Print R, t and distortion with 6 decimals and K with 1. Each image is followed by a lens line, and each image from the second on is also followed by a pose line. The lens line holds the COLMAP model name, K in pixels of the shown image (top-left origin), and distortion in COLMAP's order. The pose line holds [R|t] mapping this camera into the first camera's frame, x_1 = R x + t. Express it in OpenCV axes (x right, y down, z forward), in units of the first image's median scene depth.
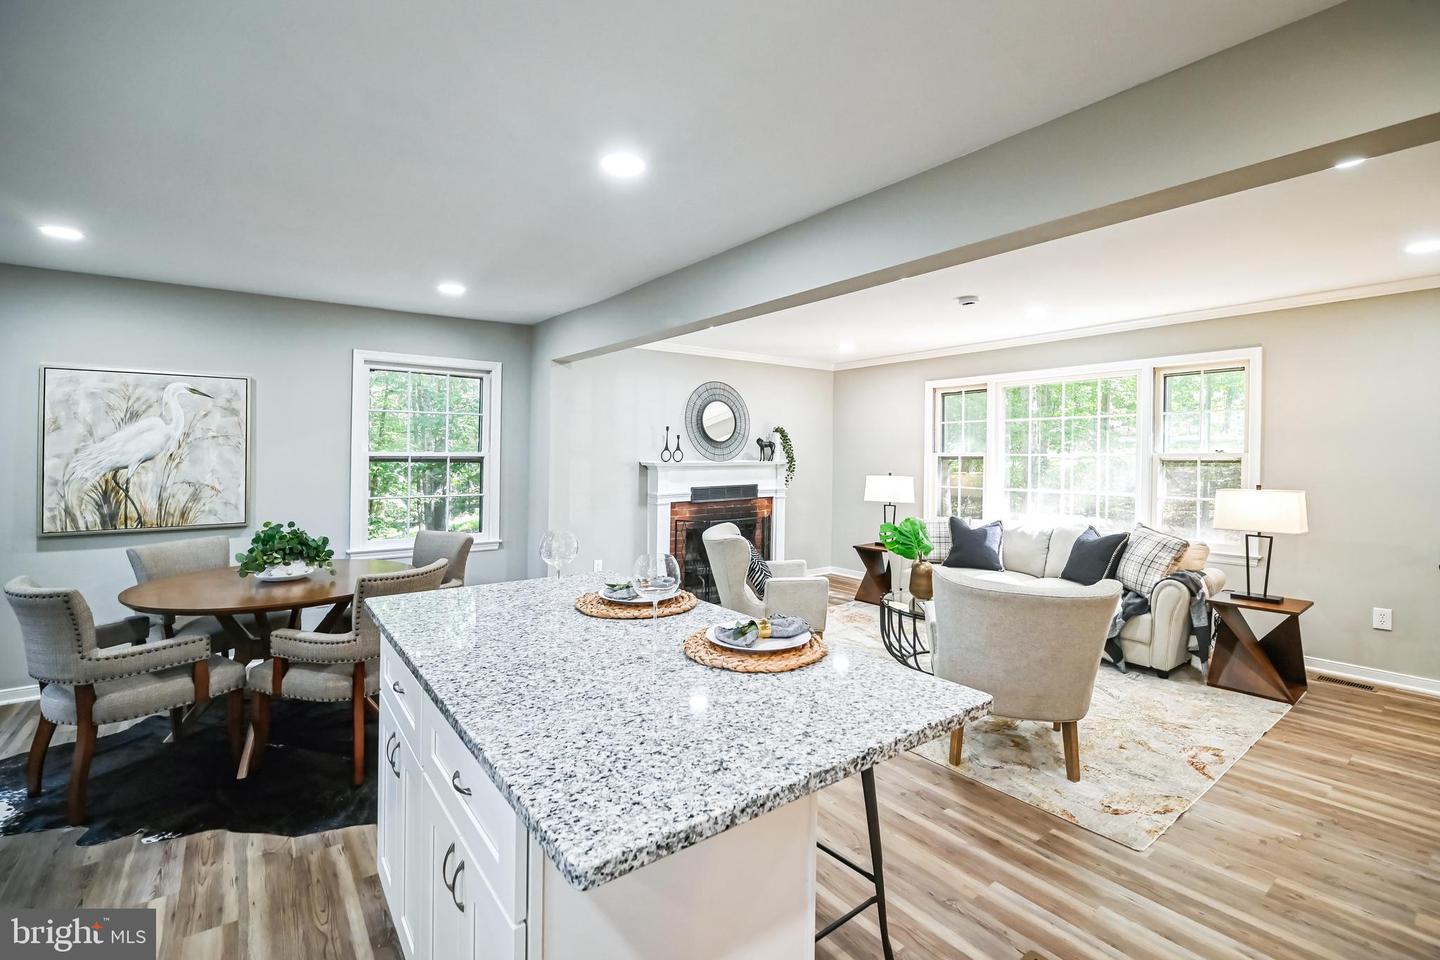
lens RADIAL K [[642.1, 0, 716.2], [0, 642.1, 472.8], [0, 0, 1]] dist [-0.000469, -0.000085]
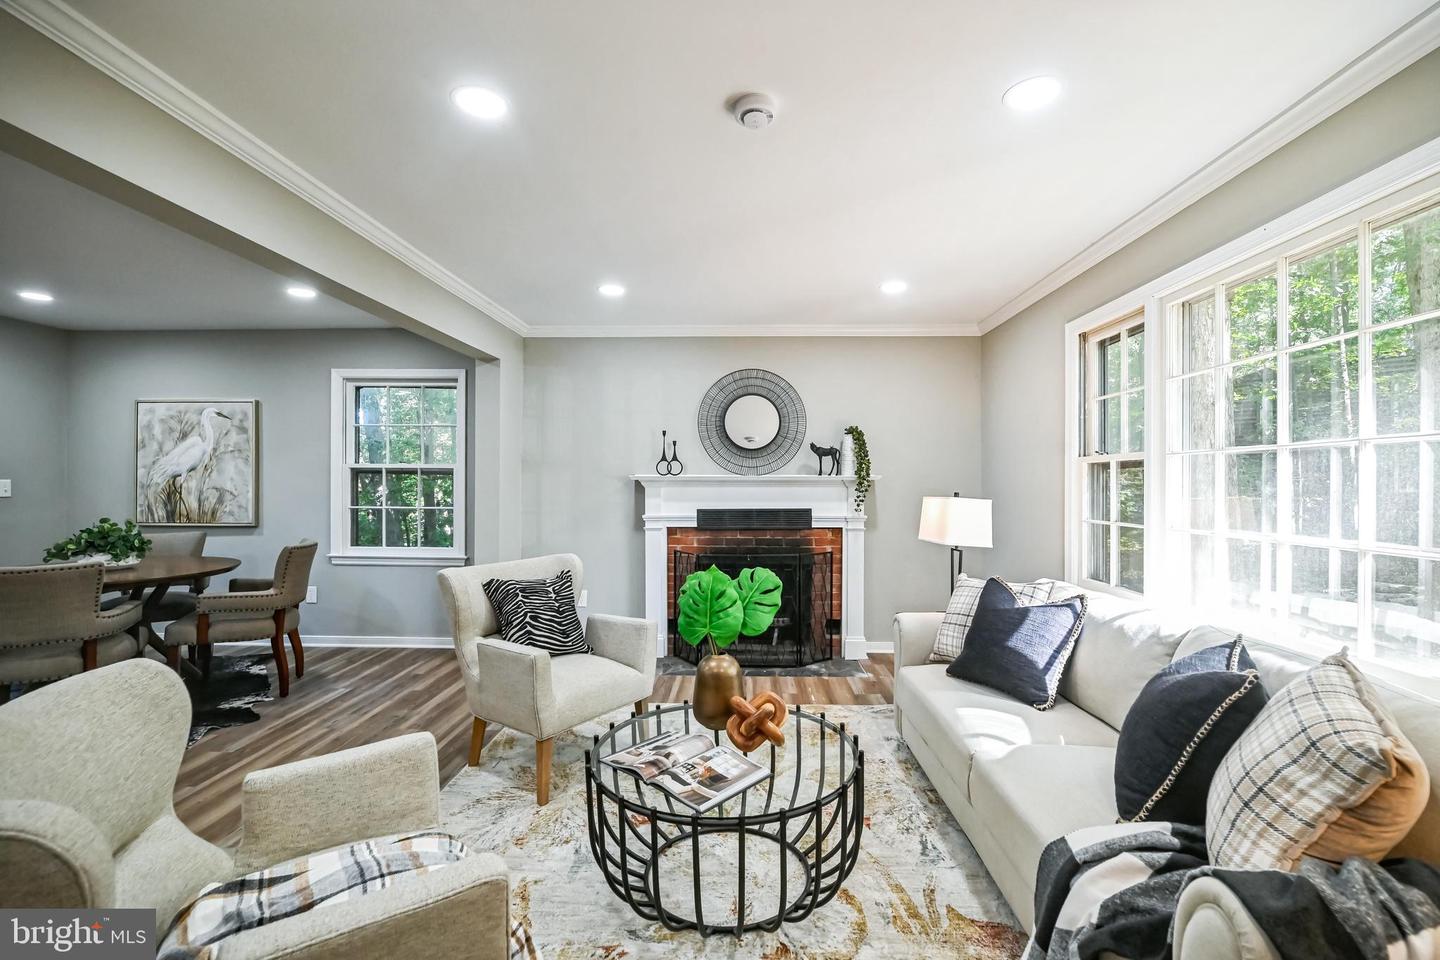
lens RADIAL K [[624.9, 0, 722.3], [0, 624.9, 491.9], [0, 0, 1]] dist [-0.001309, 0.000001]
pose [[0.780243, 0.007304, -0.625434, 0.655991], [-0.021239, 0.999665, -0.014822, 0.018251], [0.625116, 0.024848, 0.780136, 0.633446]]
